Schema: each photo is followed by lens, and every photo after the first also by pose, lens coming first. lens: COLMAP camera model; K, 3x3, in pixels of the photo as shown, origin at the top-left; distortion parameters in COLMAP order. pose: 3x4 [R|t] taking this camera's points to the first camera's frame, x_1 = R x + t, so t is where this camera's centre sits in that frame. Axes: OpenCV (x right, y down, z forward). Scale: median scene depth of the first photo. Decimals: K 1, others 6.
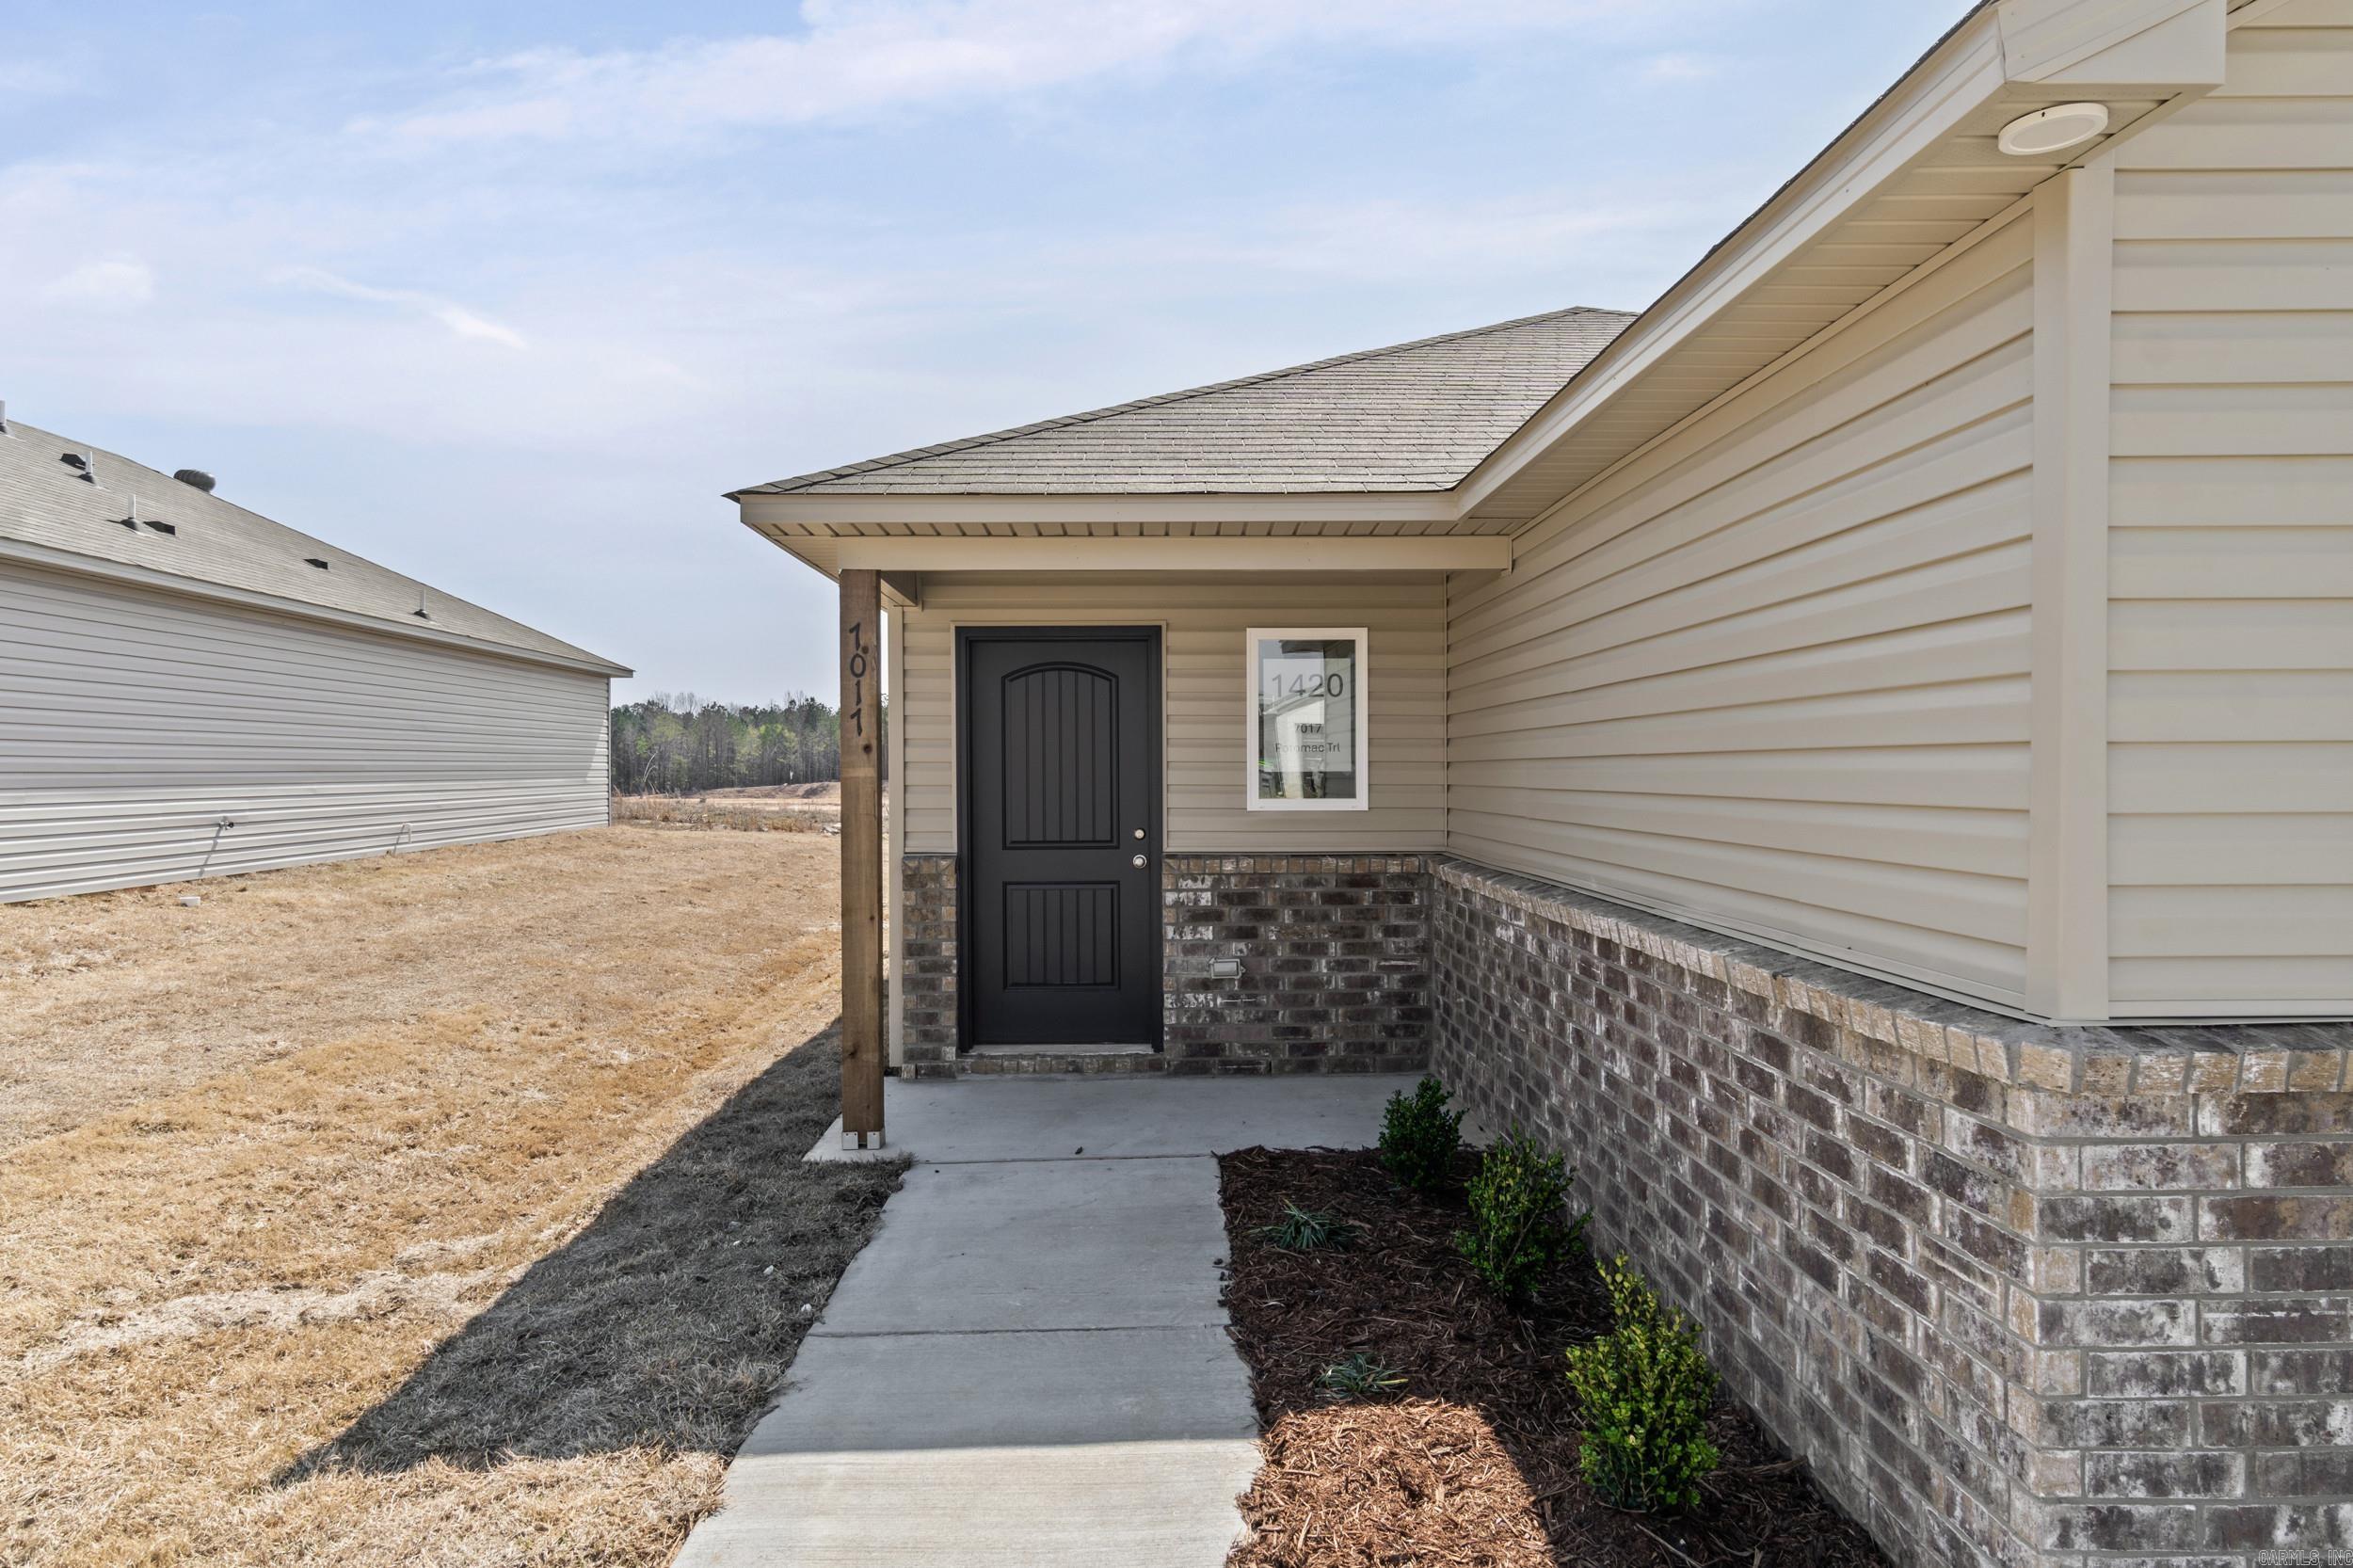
lens RADIAL K [[1348.3, 0, 1141.0], [0, 1348.3, 772.4], [0, 0, 1]] dist [0.001603, 0.002380]
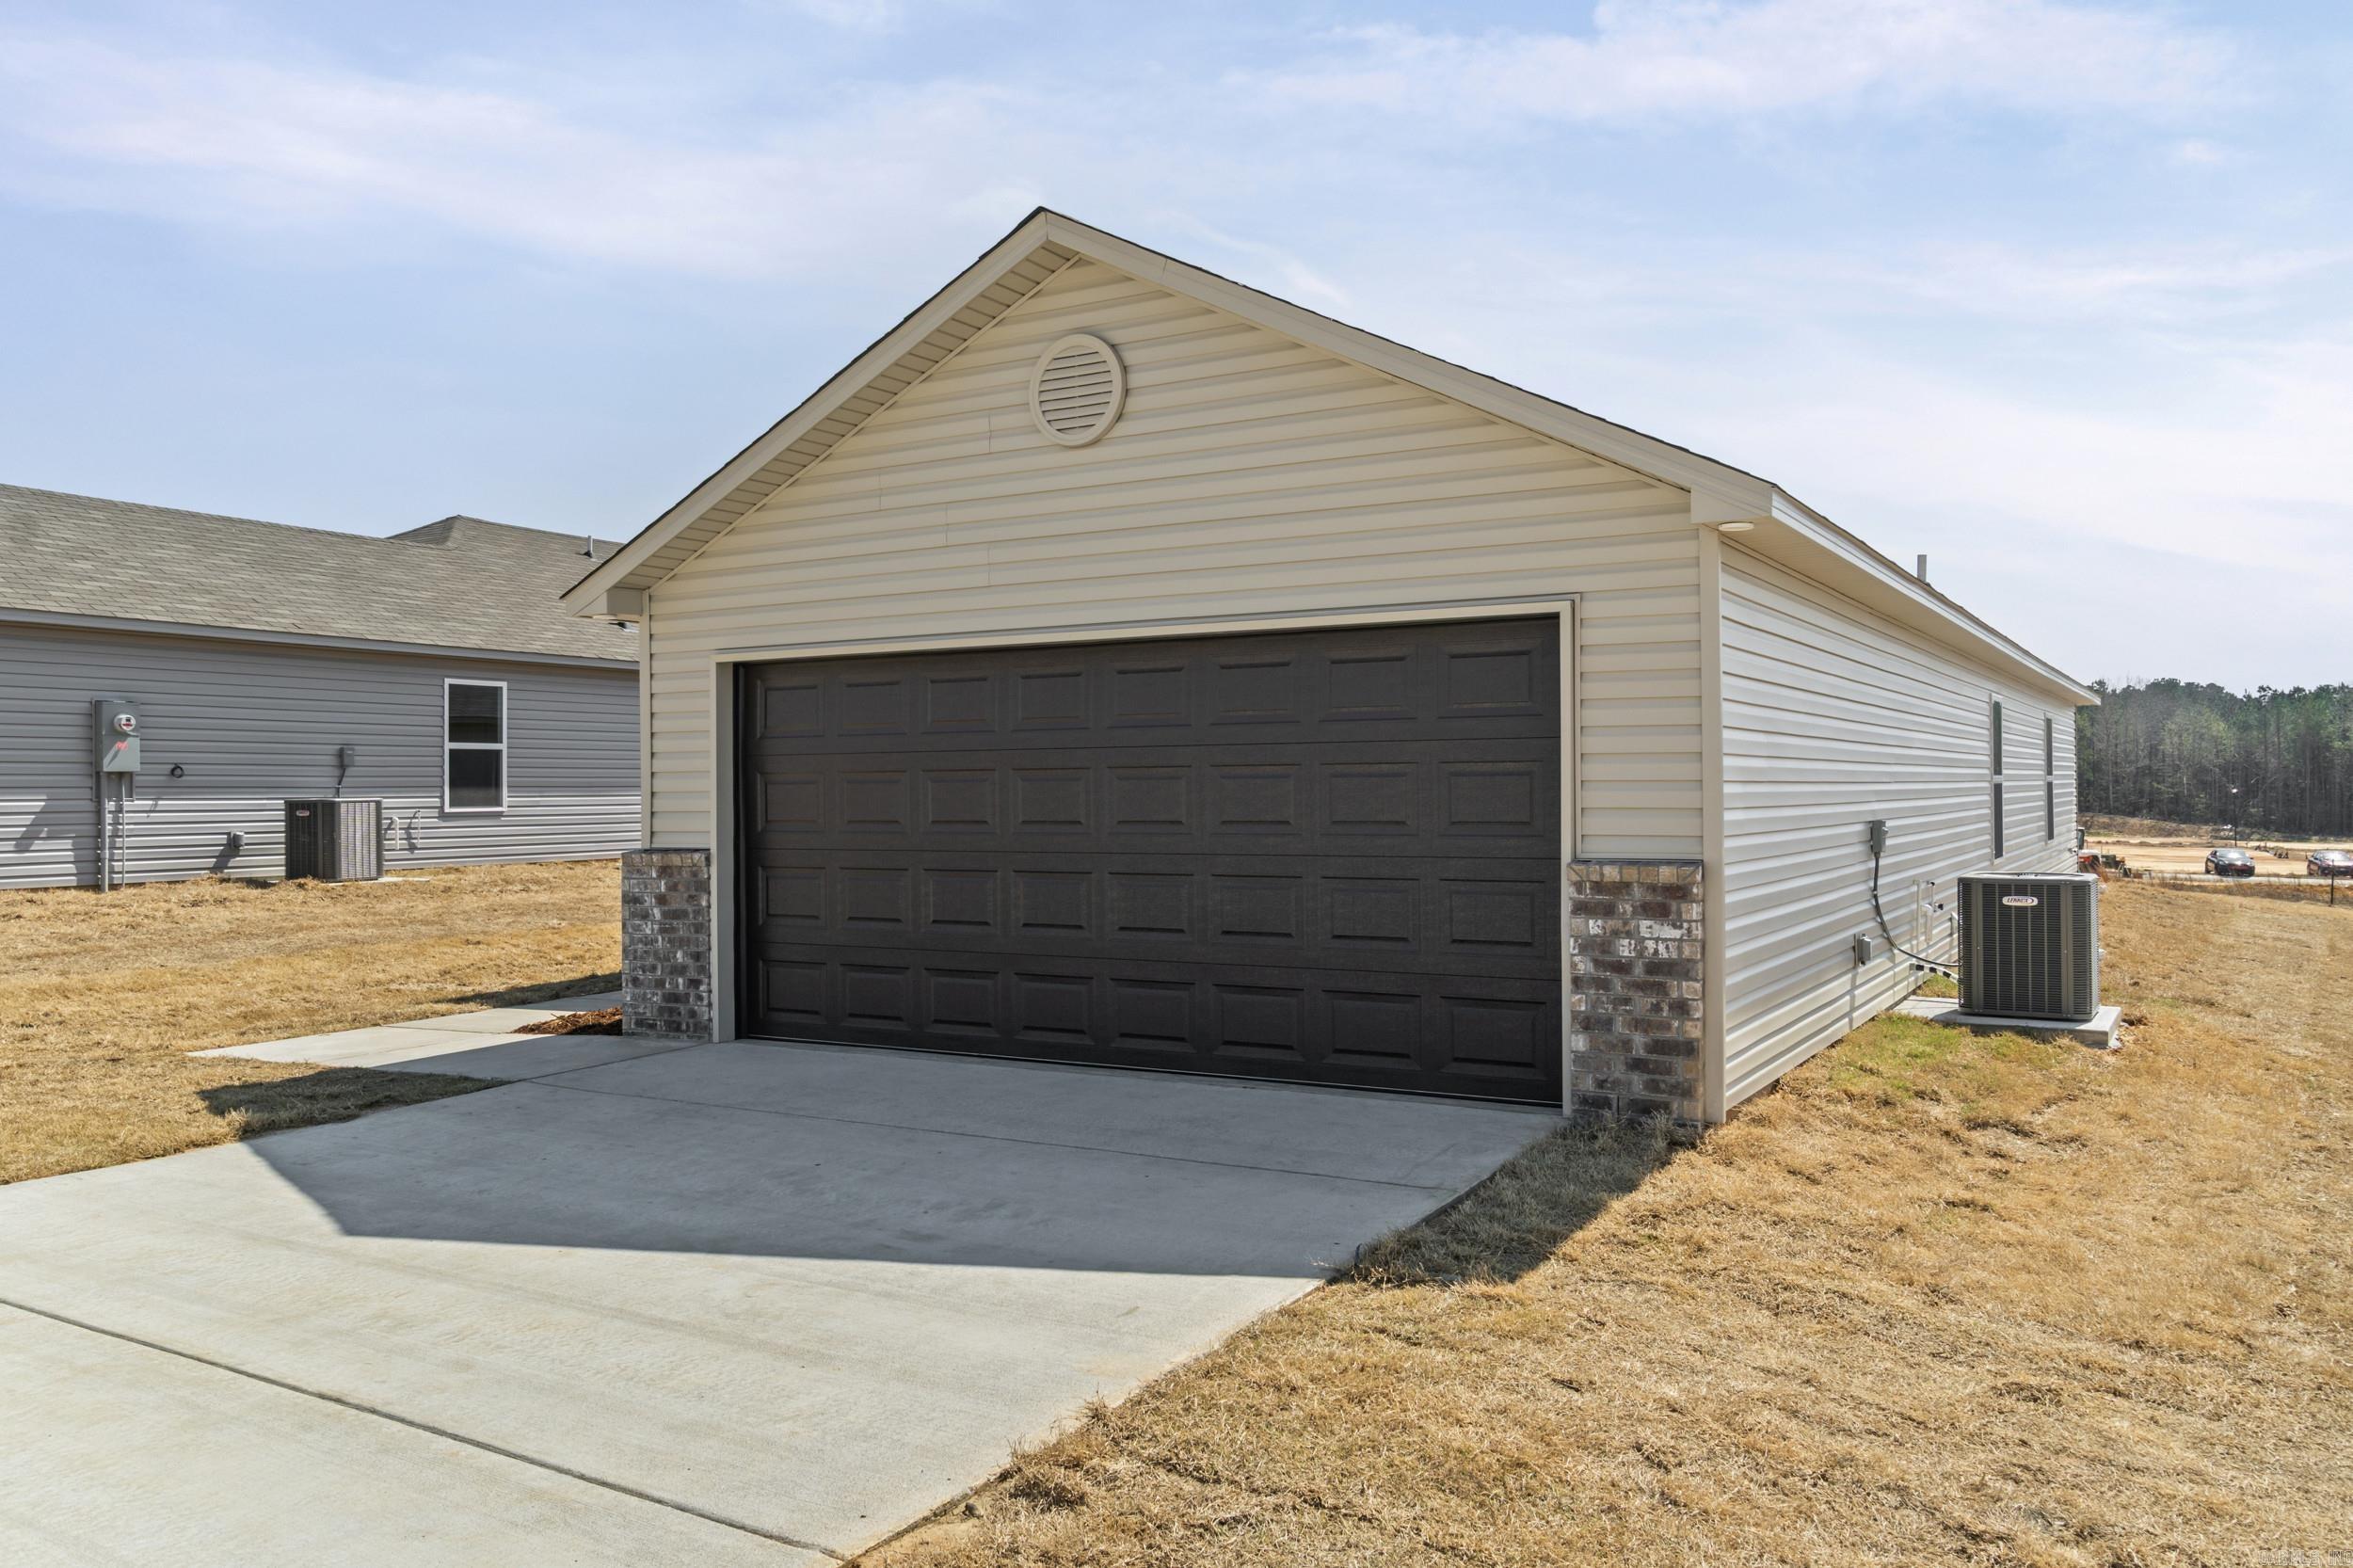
lens RADIAL K [[1809.6, 0, 1161.2], [0, 1809.6, 773.7], [0, 0, 1]] dist [-0.005435, 0.007604]
pose [[0.861388, -0.006964, -0.507899, 1.425777], [0.002591, 0.999953, -0.009316, 0.010196], [0.507941, 0.006709, 0.861366, -0.813964]]
